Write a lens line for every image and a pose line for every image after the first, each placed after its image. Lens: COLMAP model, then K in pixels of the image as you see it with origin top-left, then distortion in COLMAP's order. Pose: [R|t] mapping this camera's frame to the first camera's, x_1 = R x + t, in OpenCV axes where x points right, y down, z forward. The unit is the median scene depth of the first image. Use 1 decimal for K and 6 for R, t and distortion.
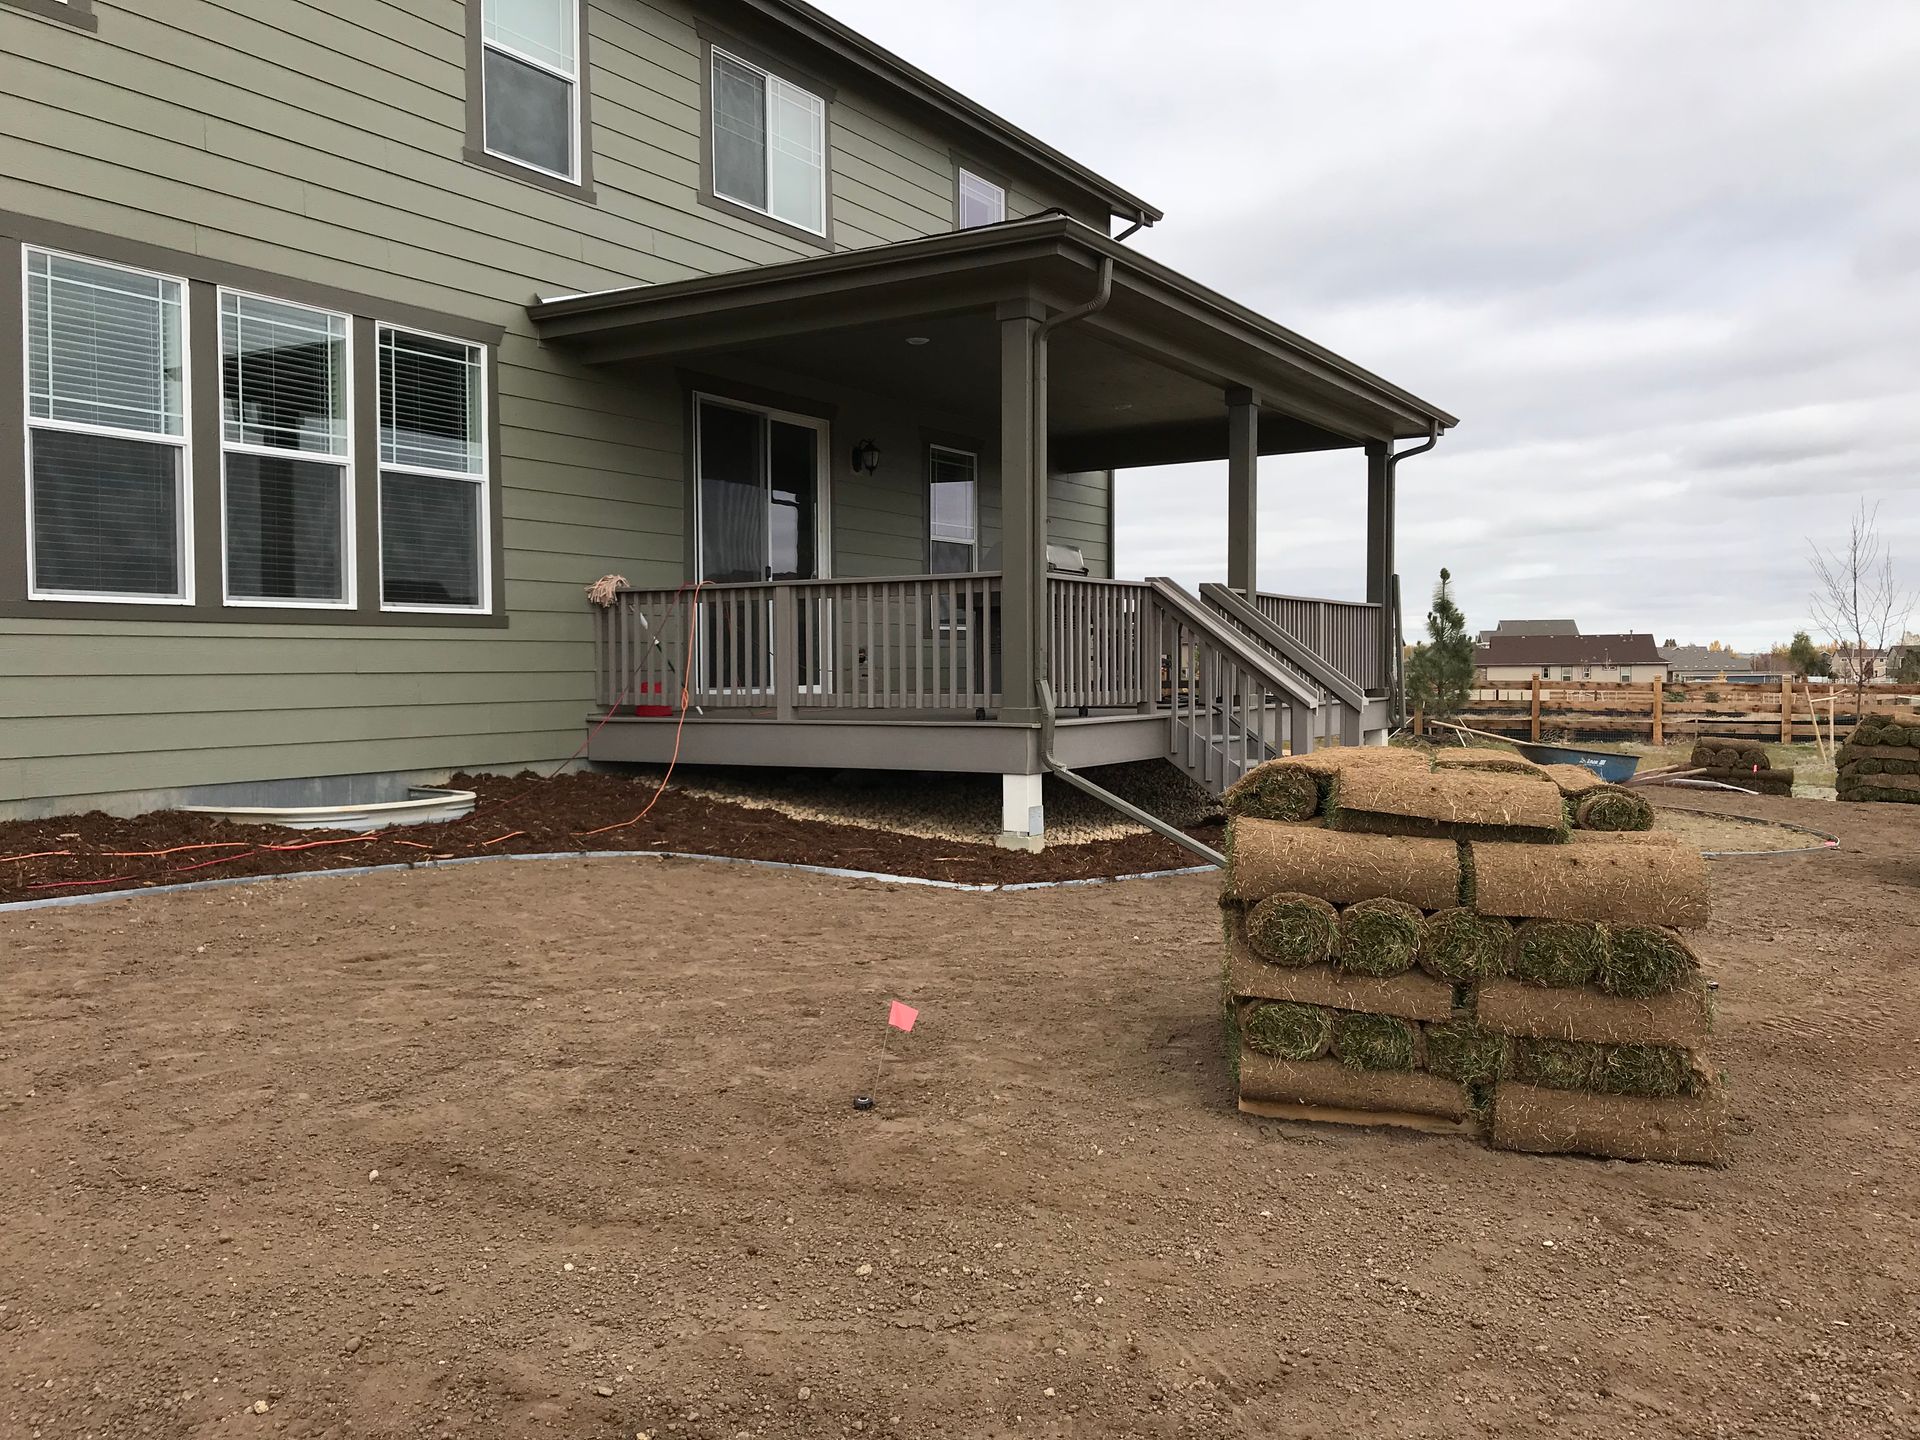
lens RADIAL K [[1558.5, 0, 960.0], [0, 1558.5, 720.0], [0, 0, 1]] dist [0.042779, -0.082541]
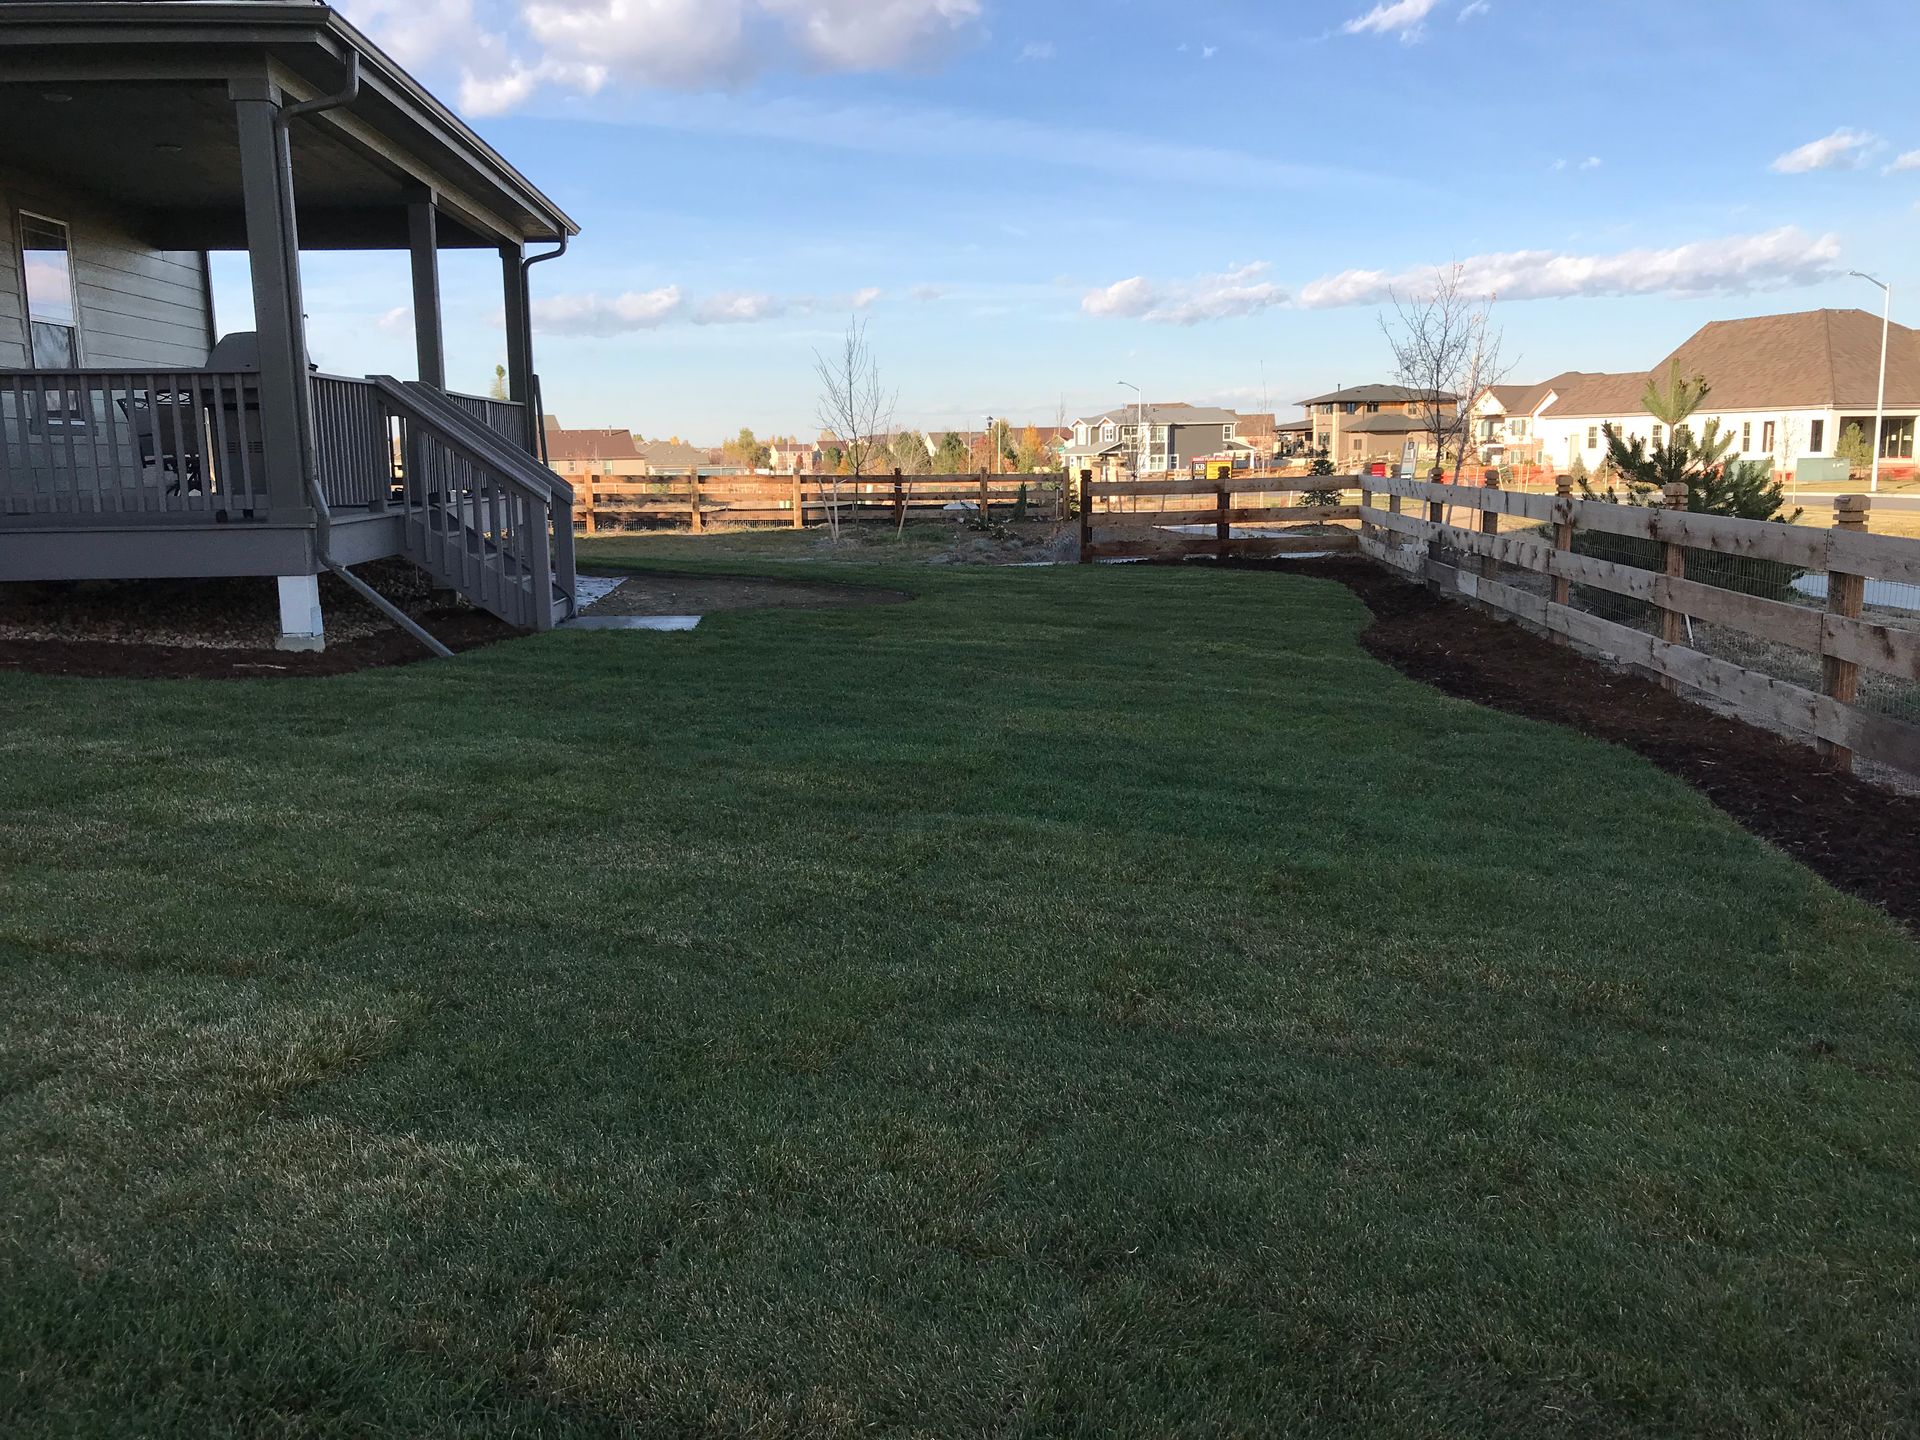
lens RADIAL K [[1564.0, 0, 960.0], [0, 1564.0, 720.0], [0, 0, 1]] dist [0.007706, 0.001187]
pose [[0.806233, -0.105715, 0.582077, -0.232795], [0.029823, 0.989916, 0.138478, 0.000283], [-0.590847, -0.094286, 0.801256, -0.071217]]
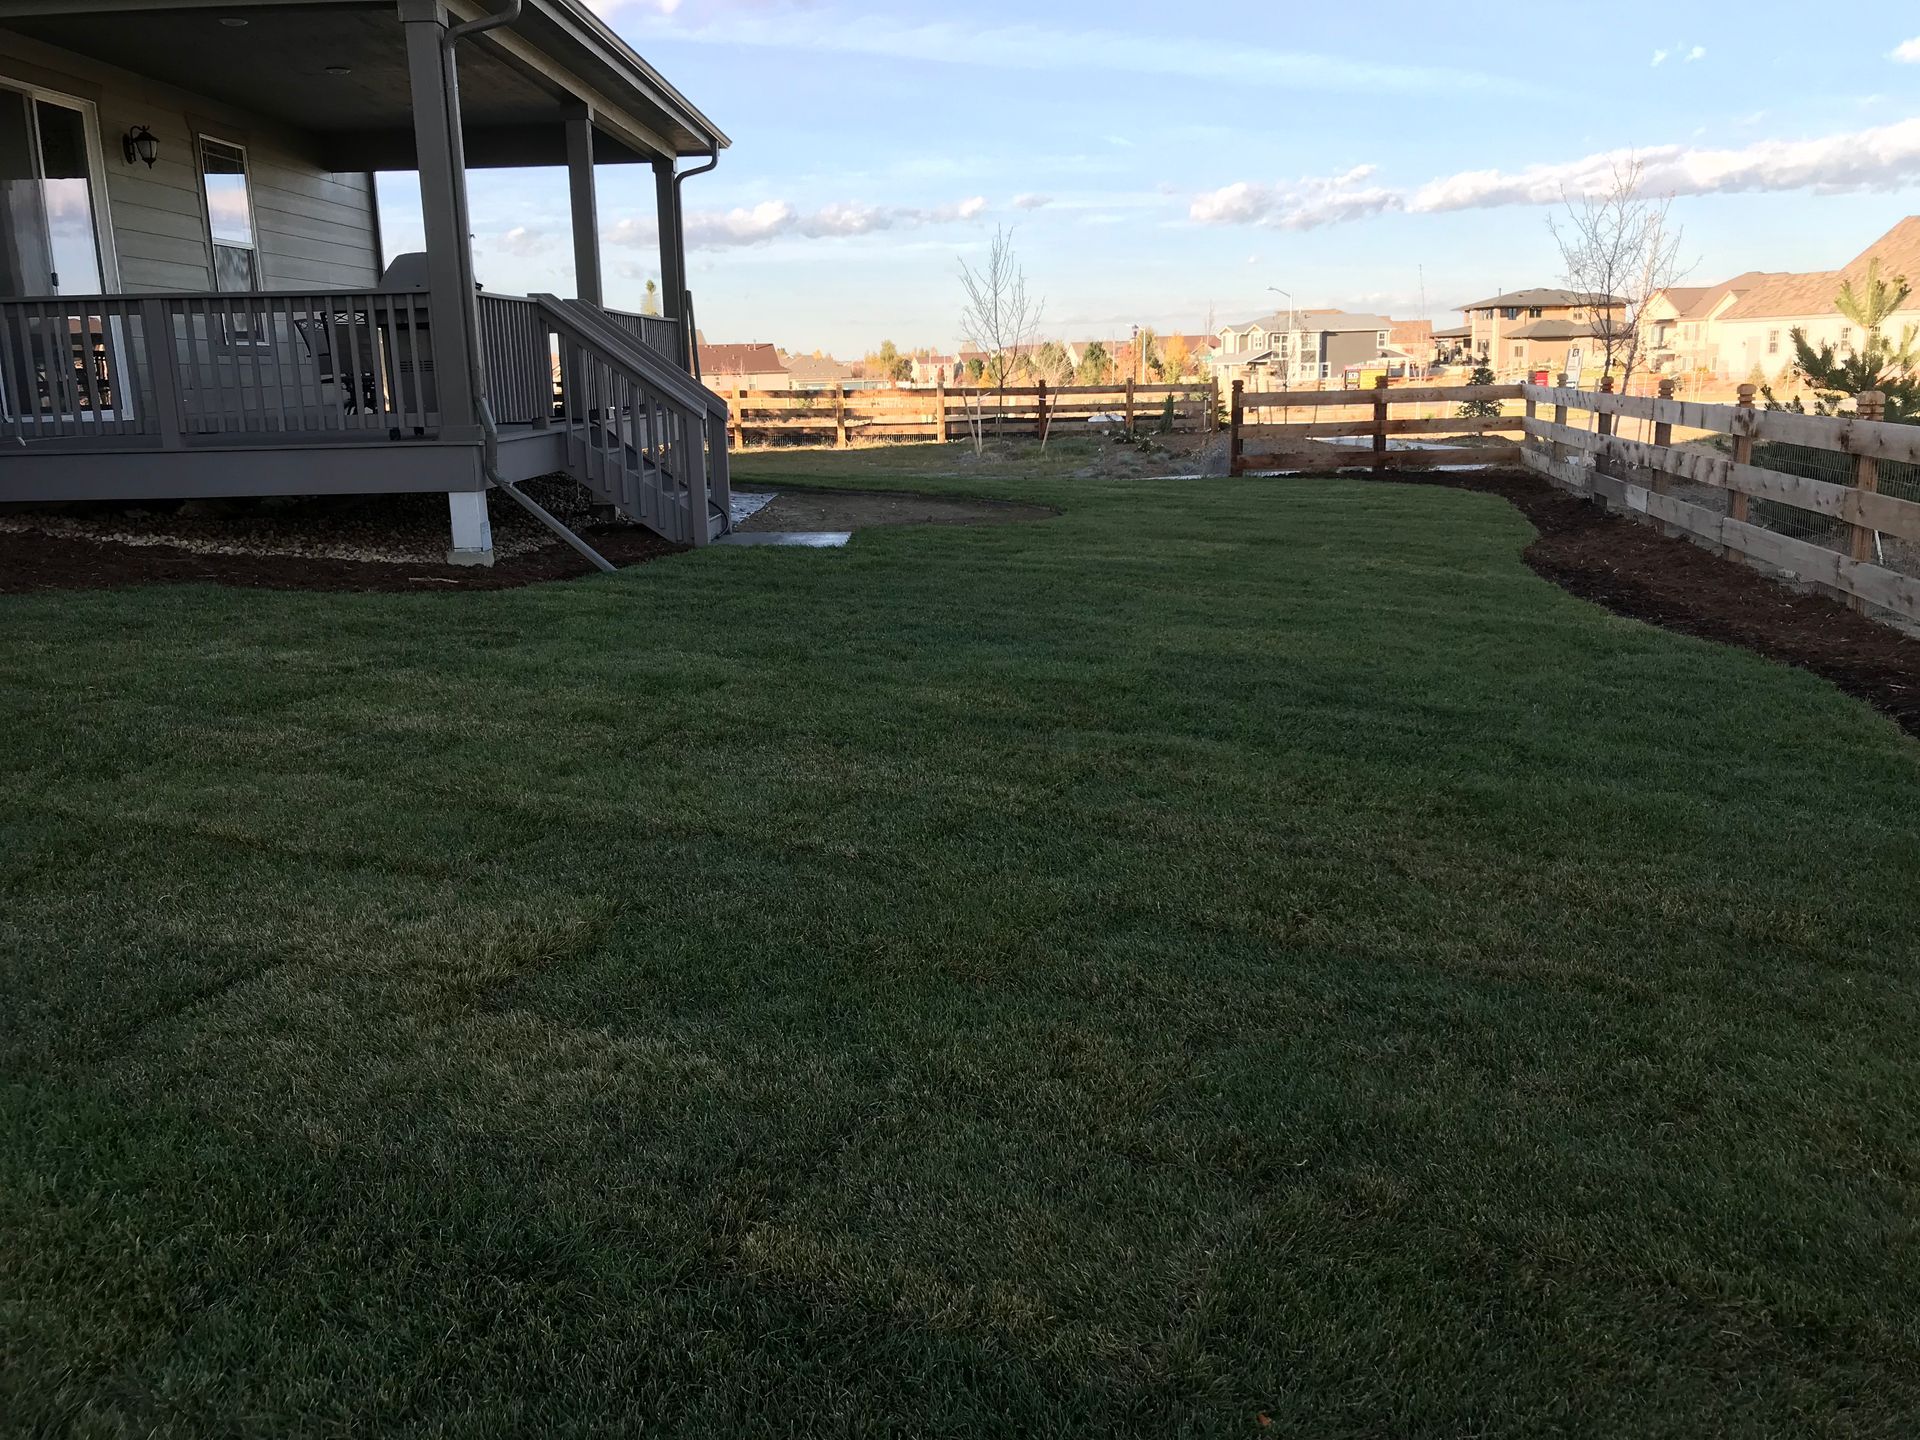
lens RADIAL K [[1564.0, 0, 960.0], [0, 1564.0, 720.0], [0, 0, 1]] dist [0.007706, 0.001187]
pose [[0.855281, -0.127424, 0.502252, -0.242294], [0.035003, 0.981285, 0.189350, -0.001660], [-0.516981, -0.144367, 0.843735, -0.070589]]
